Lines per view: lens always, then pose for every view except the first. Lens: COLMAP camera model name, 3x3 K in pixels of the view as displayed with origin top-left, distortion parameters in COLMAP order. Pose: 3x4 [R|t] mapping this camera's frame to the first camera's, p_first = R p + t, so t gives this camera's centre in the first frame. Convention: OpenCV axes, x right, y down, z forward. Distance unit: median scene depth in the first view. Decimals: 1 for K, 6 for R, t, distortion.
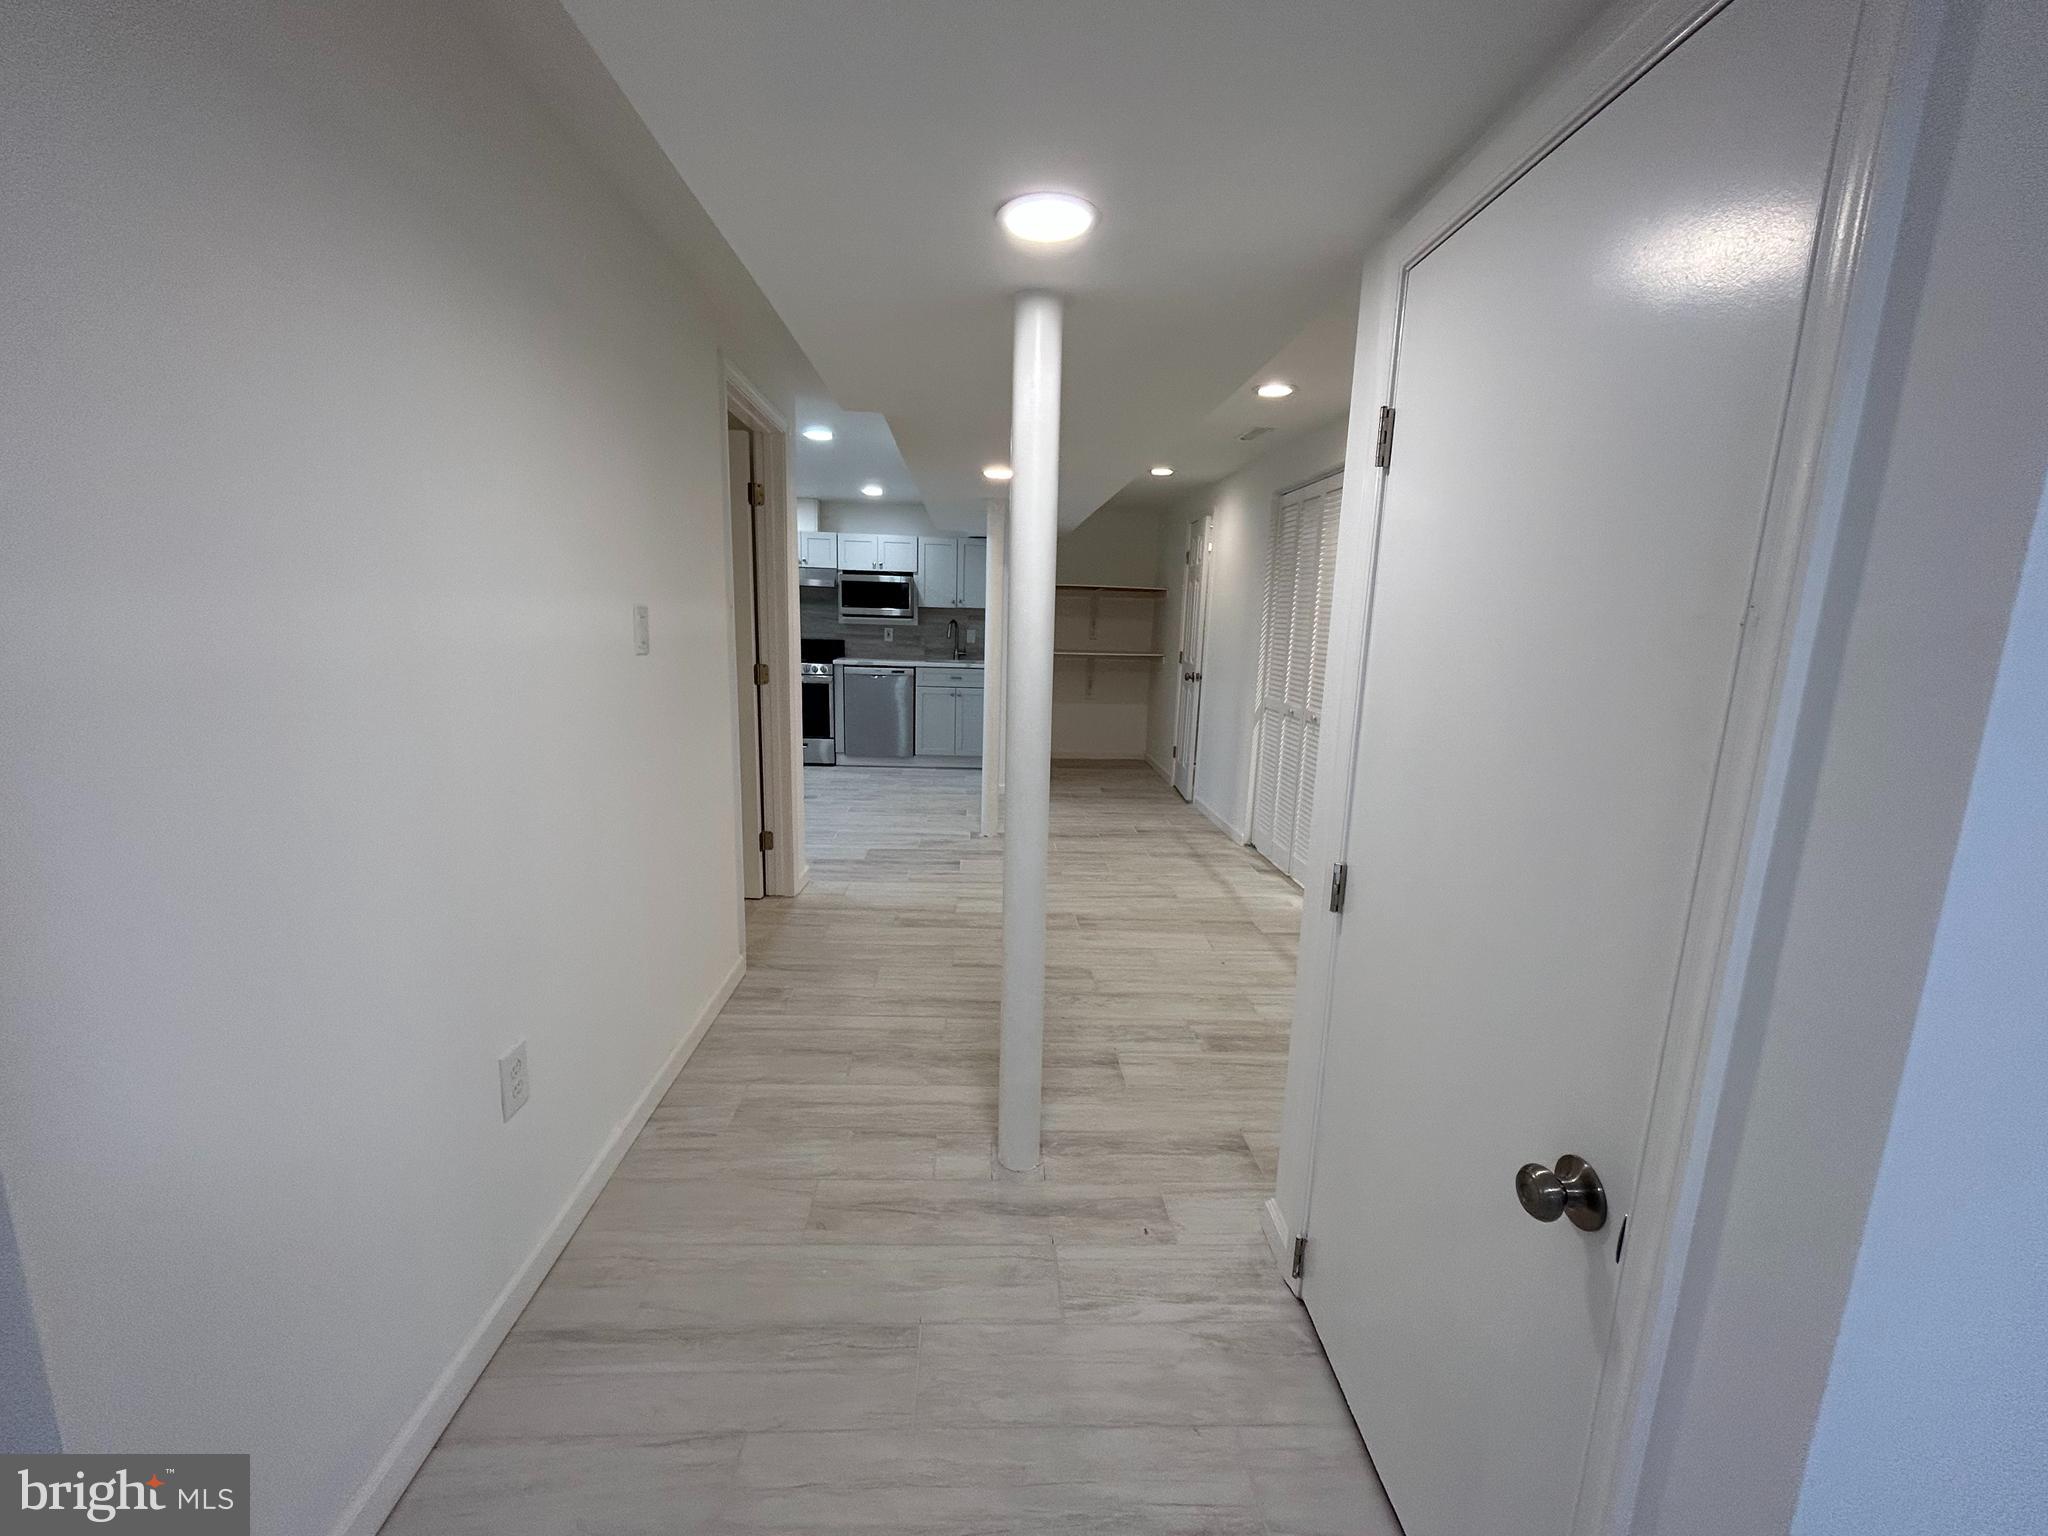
lens RADIAL K [[830.1, 0, 1030.6], [0, 830.1, 774.6], [0, 0, 1]] dist [-0.002444, 0.001403]
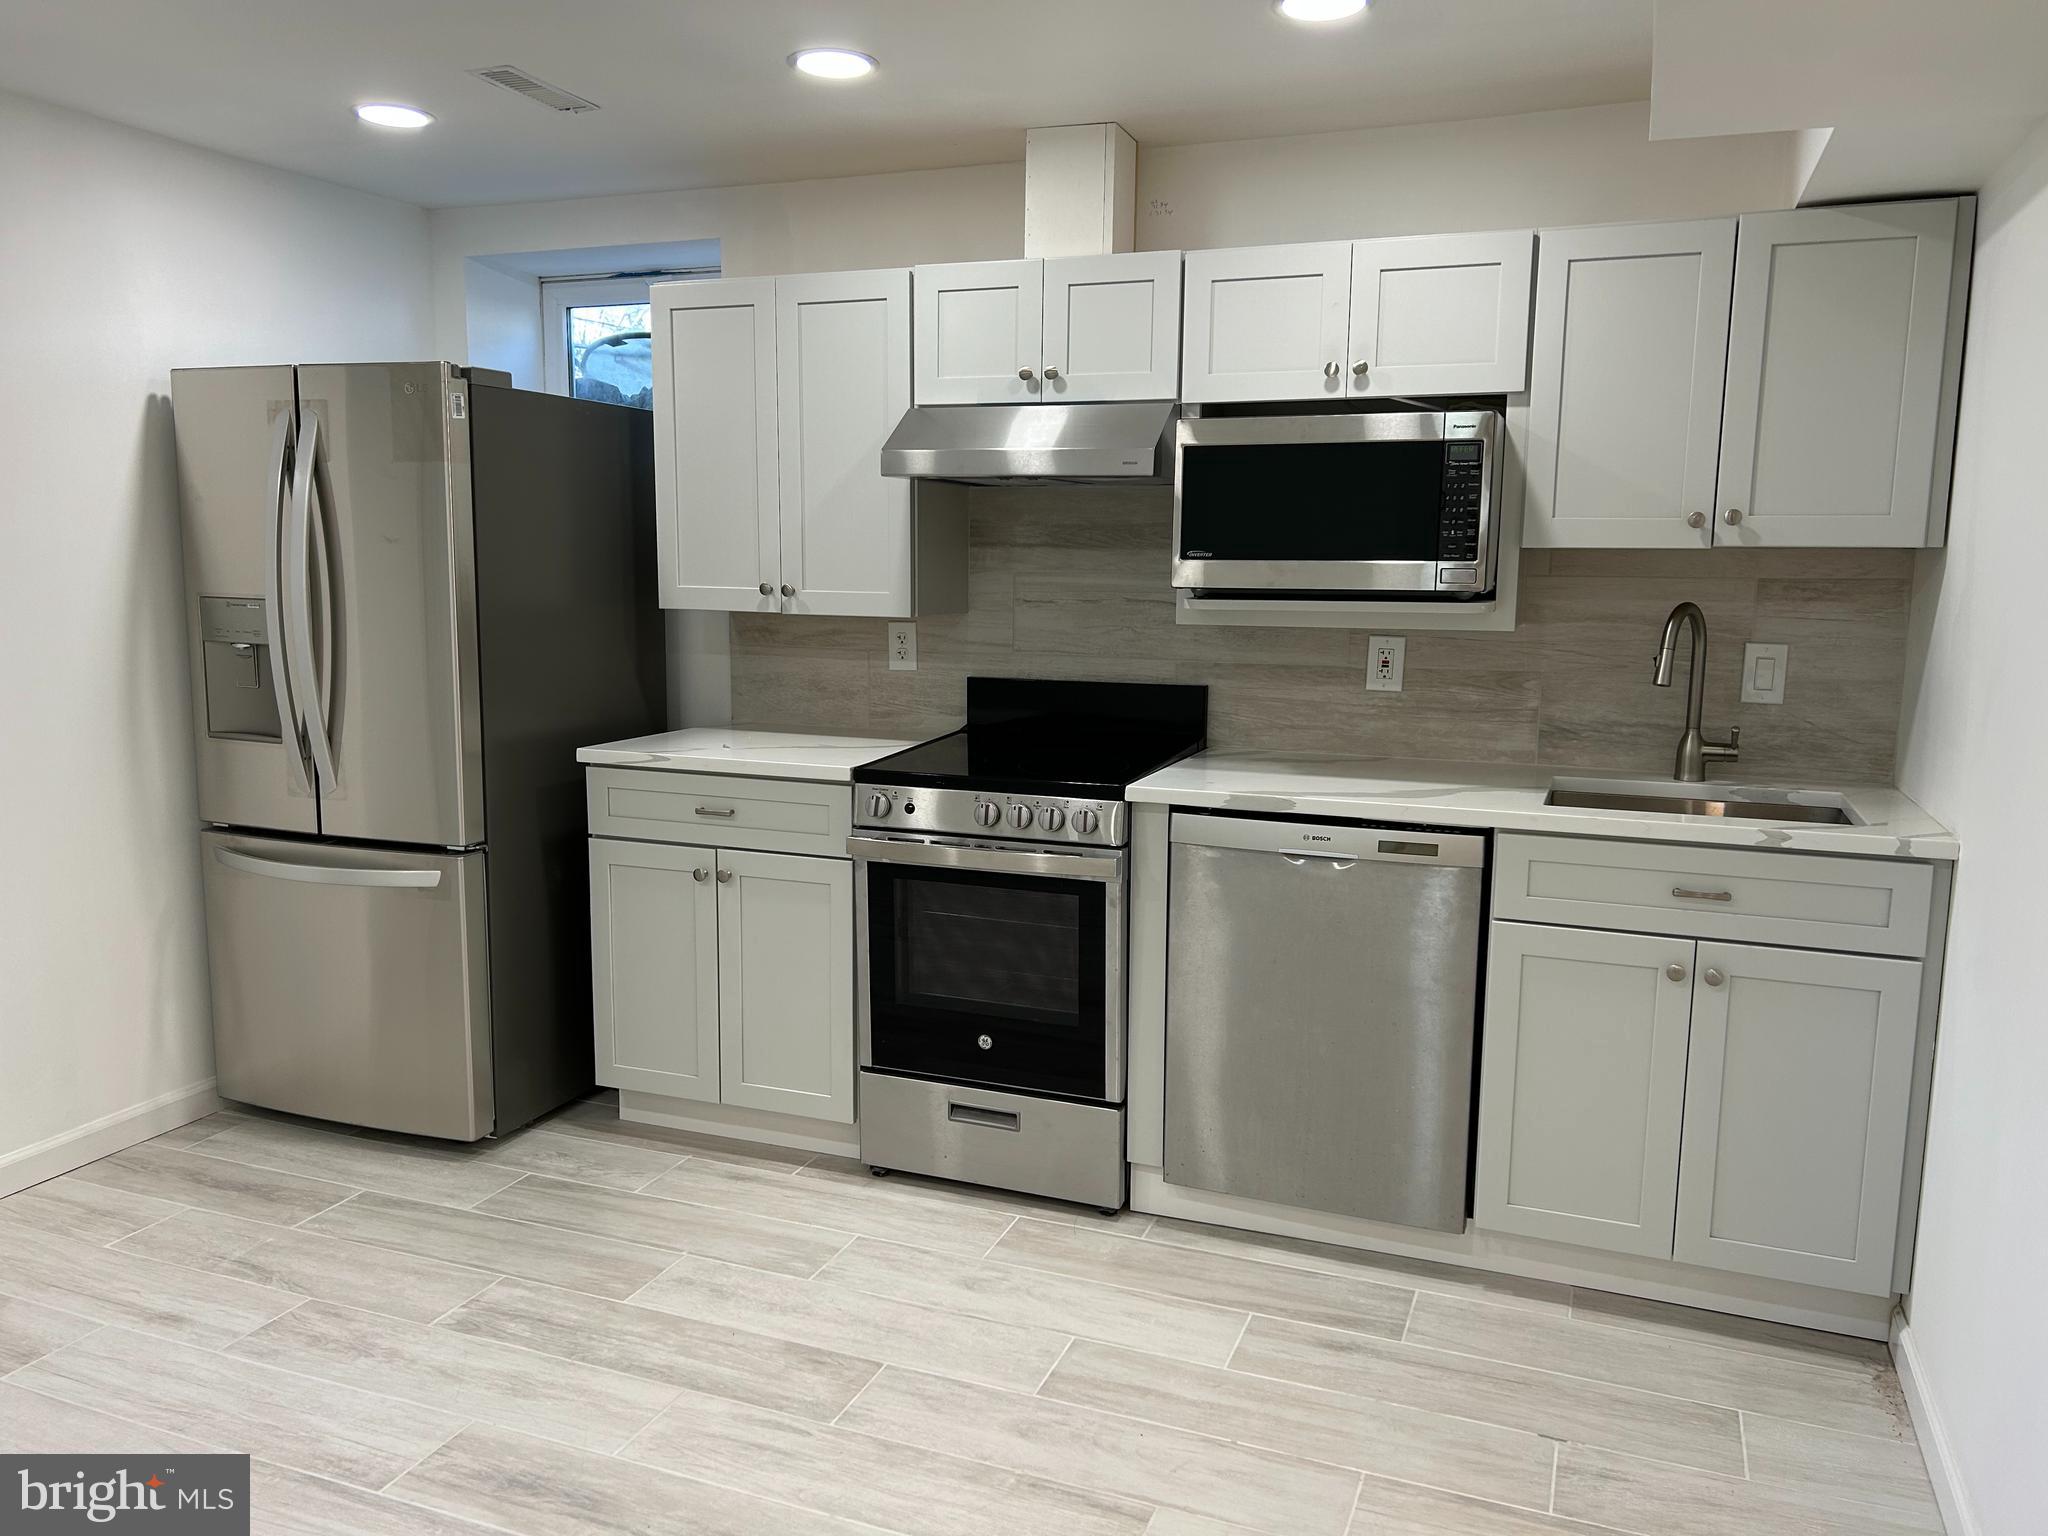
lens RADIAL K [[1531.4, 0, 1011.0], [0, 1531.4, 779.8], [0, 0, 1]] dist [0.058256, -0.062951]
pose [[0.903656, 0.042386, -0.426157, -0.134377], [-0.062600, 0.997475, -0.033532, -0.197650], [0.423660, 0.056979, 0.904027, 0.956475]]
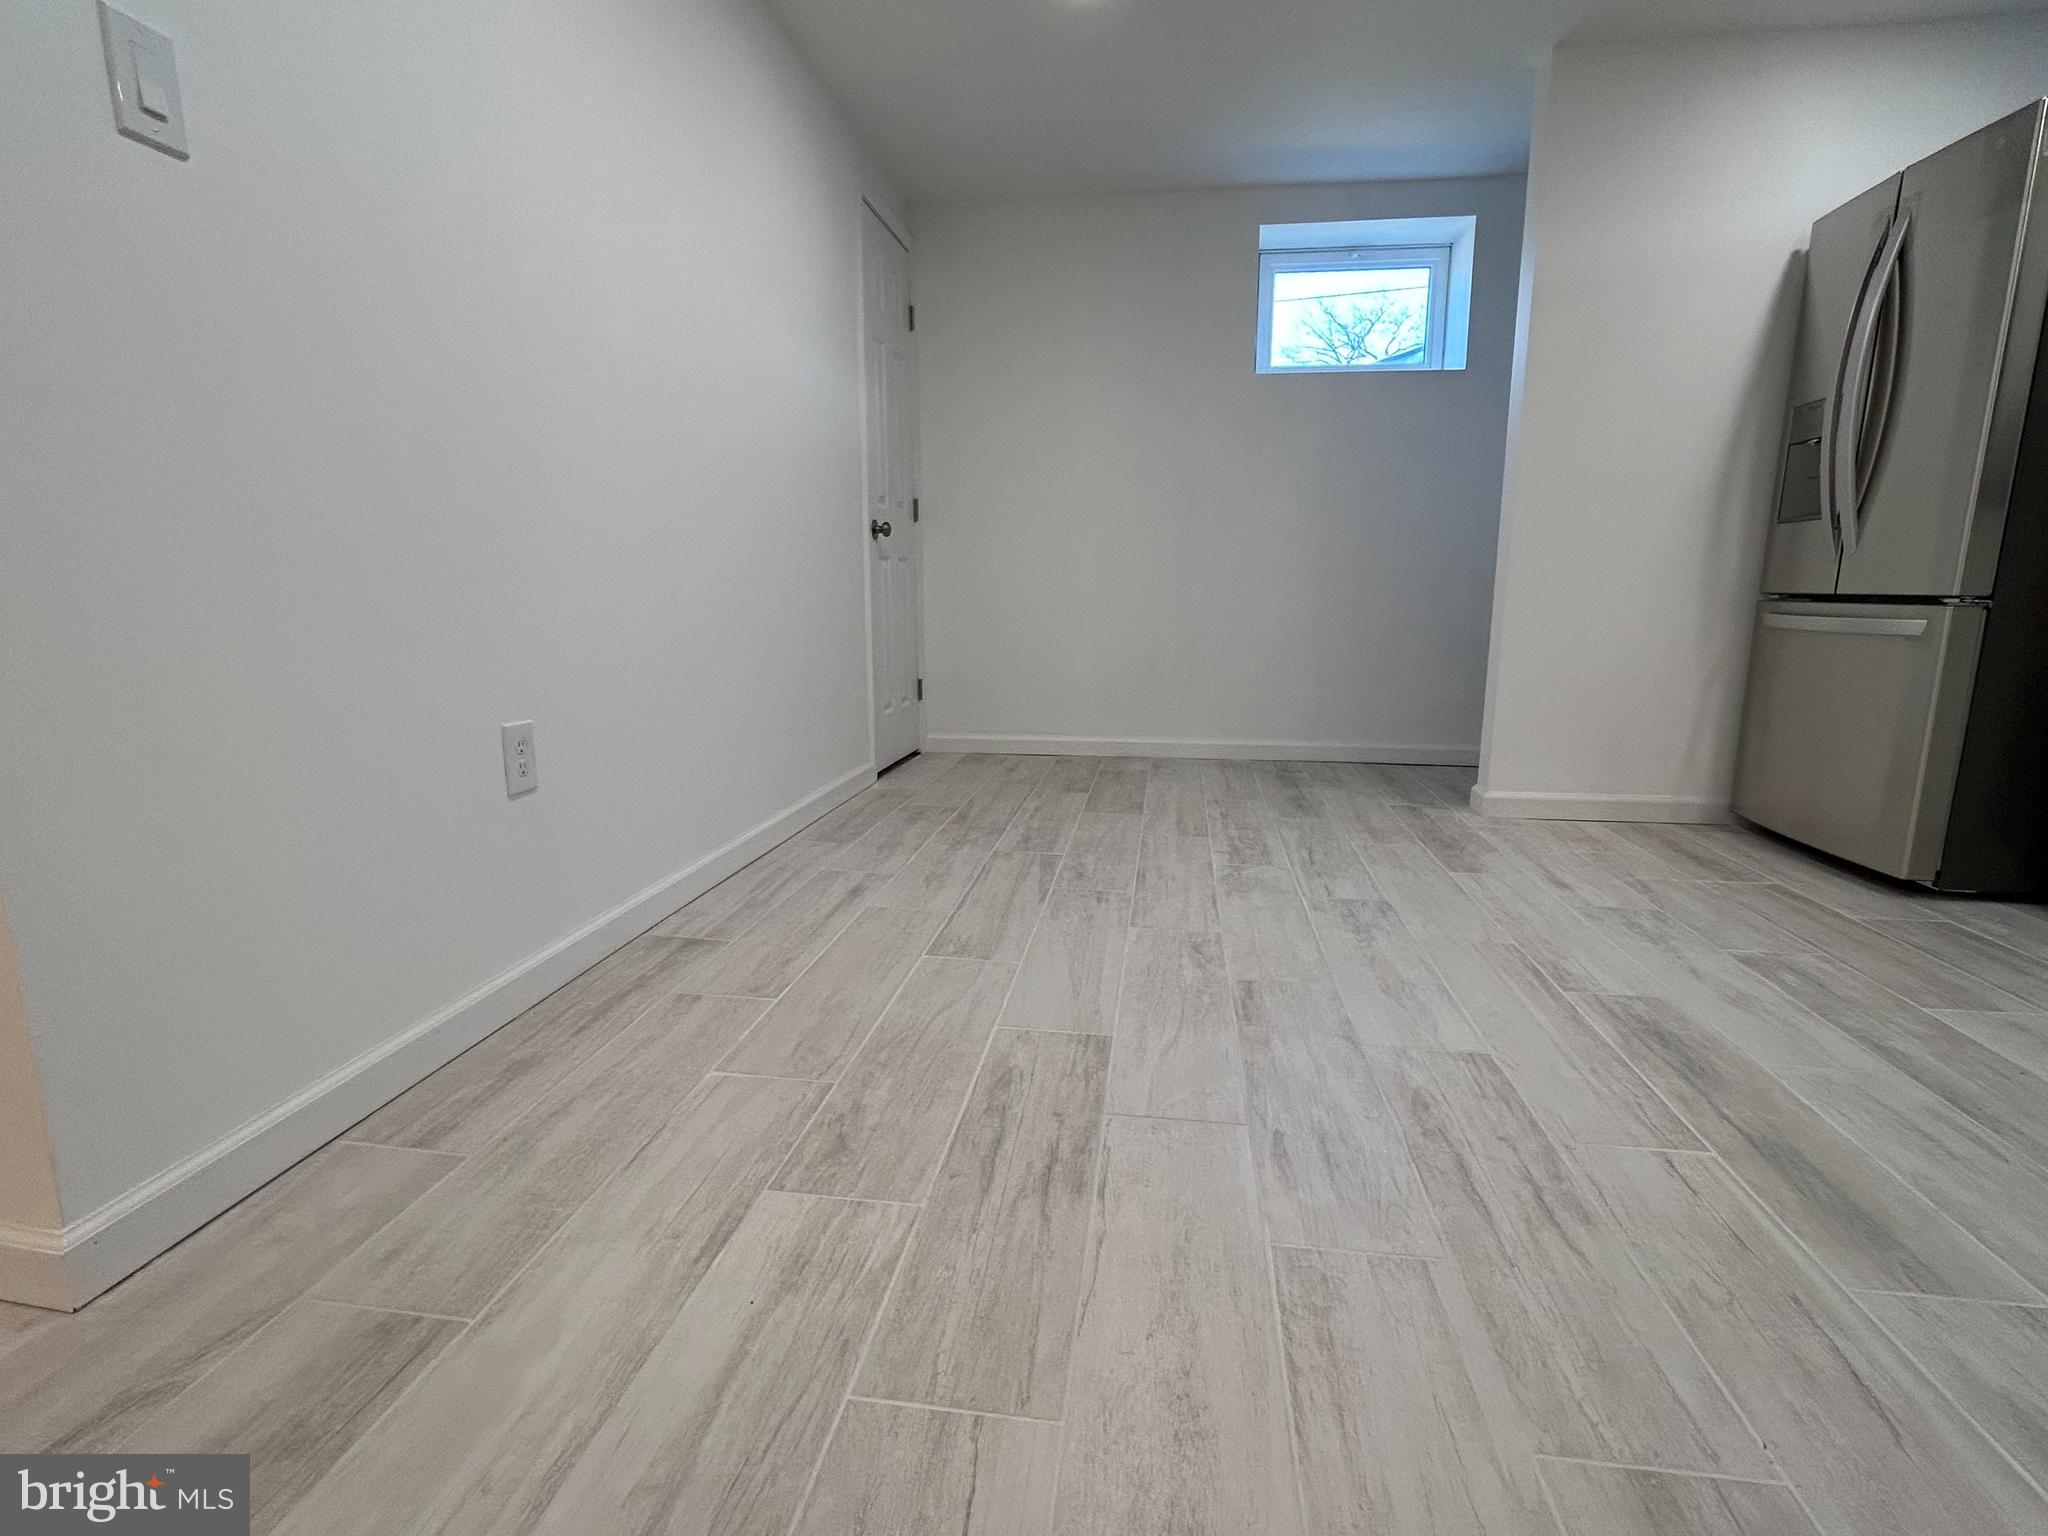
lens RADIAL K [[1001.0, 0, 1025.2], [0, 1001.0, 774.5], [0, 0, 1]] dist [-0.006573, 0.003607]
pose [[-0.205479, 0.150776, -0.966977, -0.090757], [-0.192138, 0.962617, 0.190924, -0.089645], [0.959615, 0.225024, -0.168828, 1.182481]]
